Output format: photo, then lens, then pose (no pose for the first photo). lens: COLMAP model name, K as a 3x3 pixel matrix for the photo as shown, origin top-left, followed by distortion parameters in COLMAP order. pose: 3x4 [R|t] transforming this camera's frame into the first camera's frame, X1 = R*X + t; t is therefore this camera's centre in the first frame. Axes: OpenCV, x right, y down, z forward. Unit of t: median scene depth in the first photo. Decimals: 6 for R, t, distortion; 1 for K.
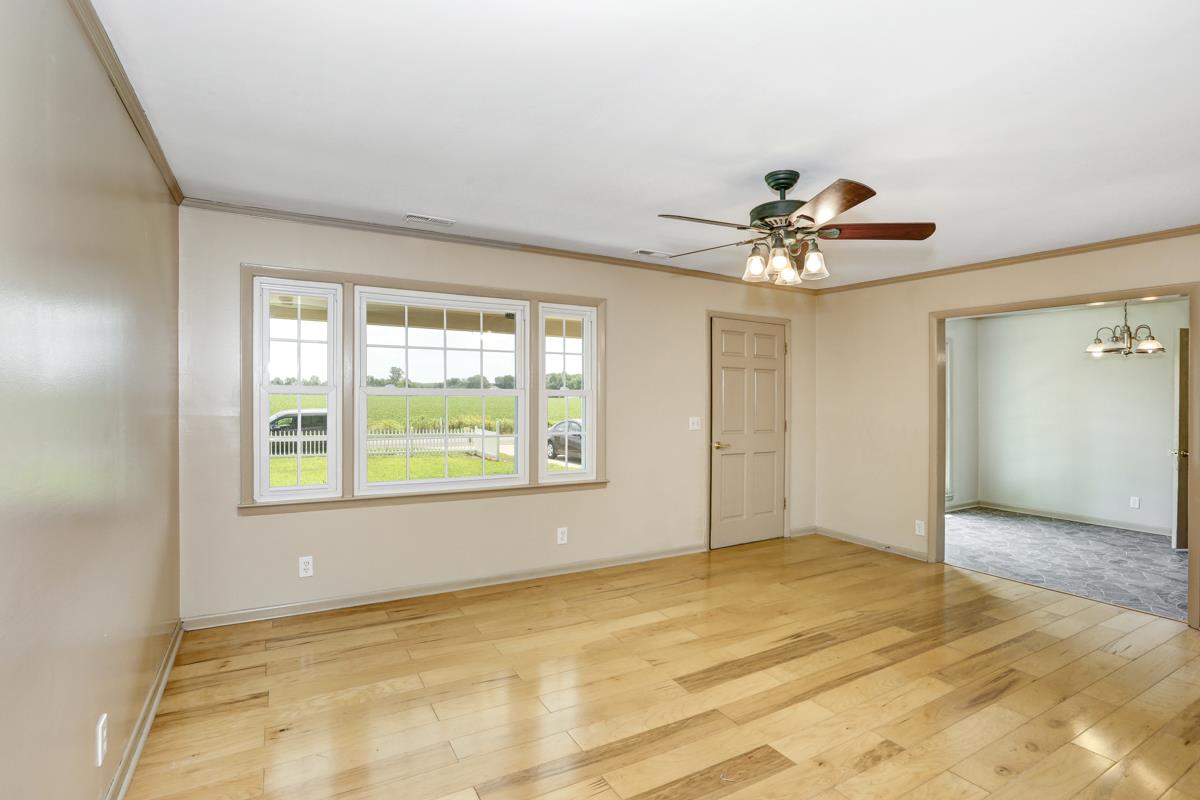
lens RADIAL K [[570.2, 0, 606.4], [0, 570.2, 404.0], [0, 0, 1]] dist [-0.050418, 0.026922]
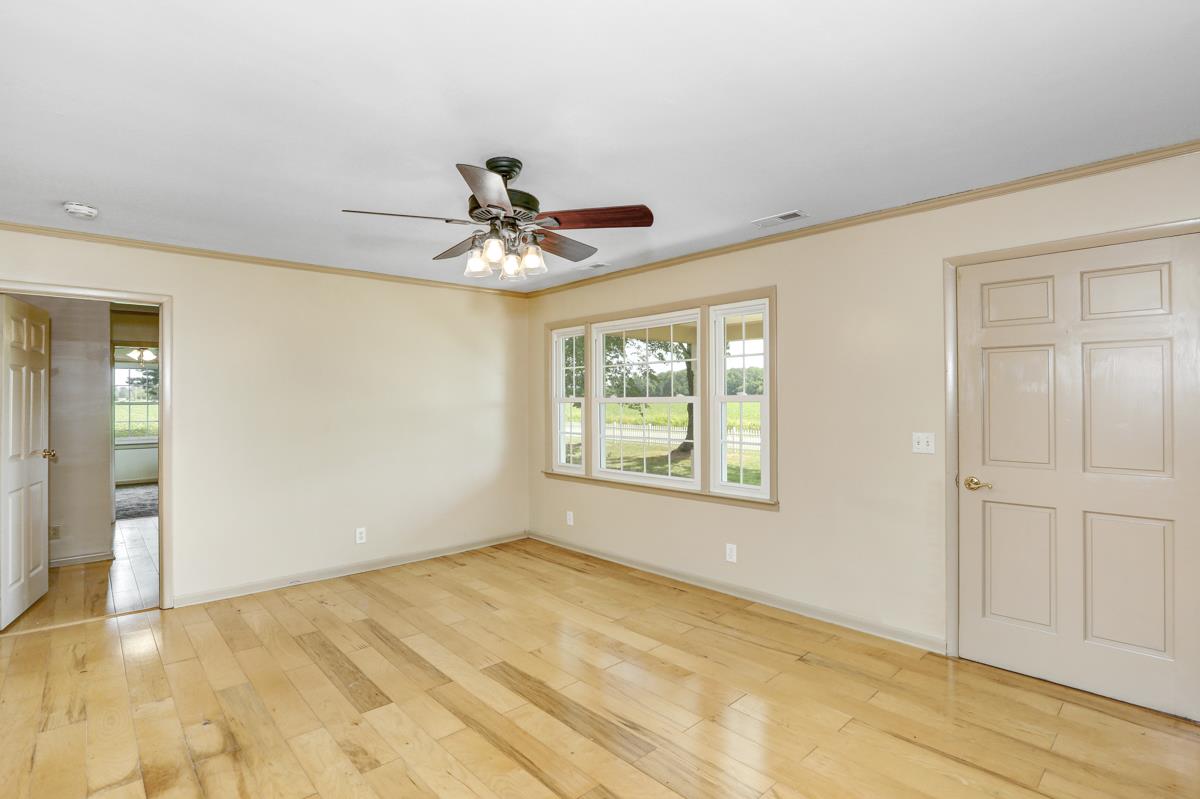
lens RADIAL K [[570.2, 0, 606.4], [0, 570.2, 403.5], [0, 0, 1]] dist [-0.050418, 0.026922]
pose [[0.233618, -0.009721, -0.972280, 1.029111], [-0.002189, 0.999942, -0.010524, -0.002666], [0.972326, 0.004586, 0.233583, 0.776306]]
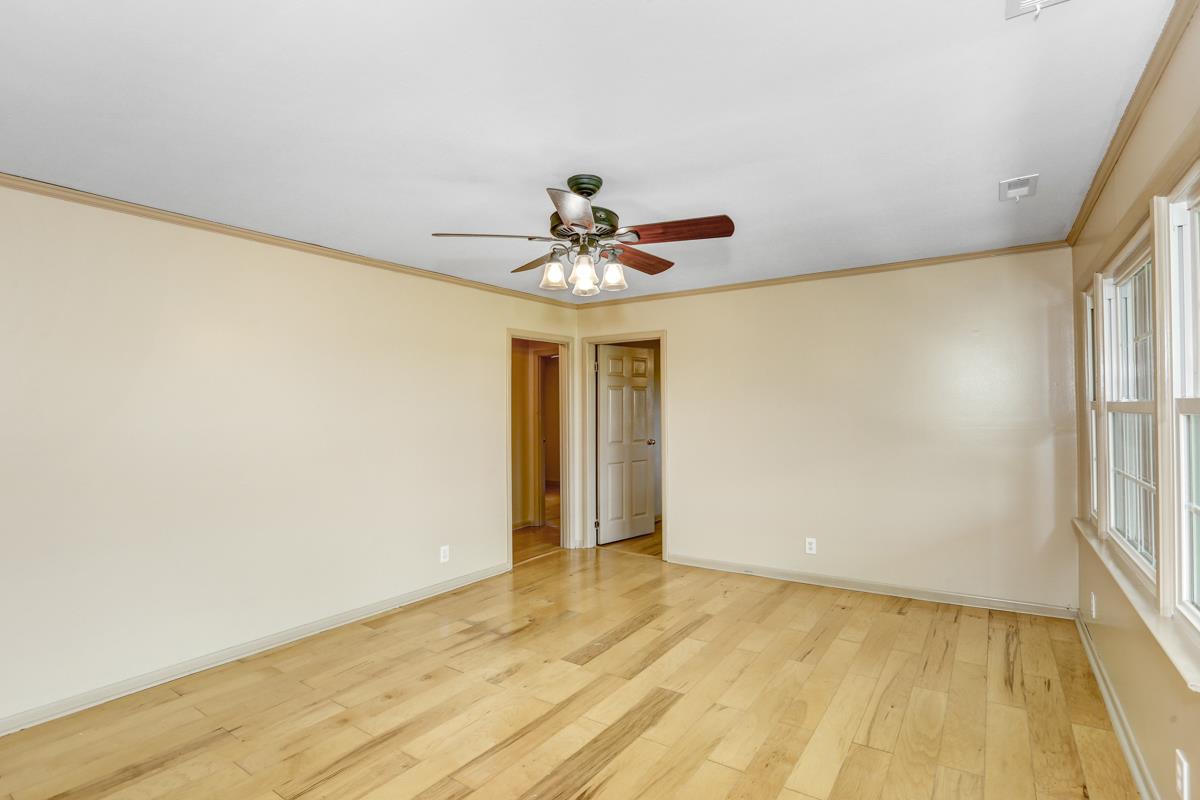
lens RADIAL K [[594.1, 0, 600.0], [0, 594.1, 400.0], [0, 0, 1]] dist [-0.015609, 0.000058]
pose [[-0.900283, -0.002182, -0.435300, 0.595154], [0.001622, 0.999964, -0.008367, -0.026029], [0.435302, -0.008239, -0.900247, 1.574752]]
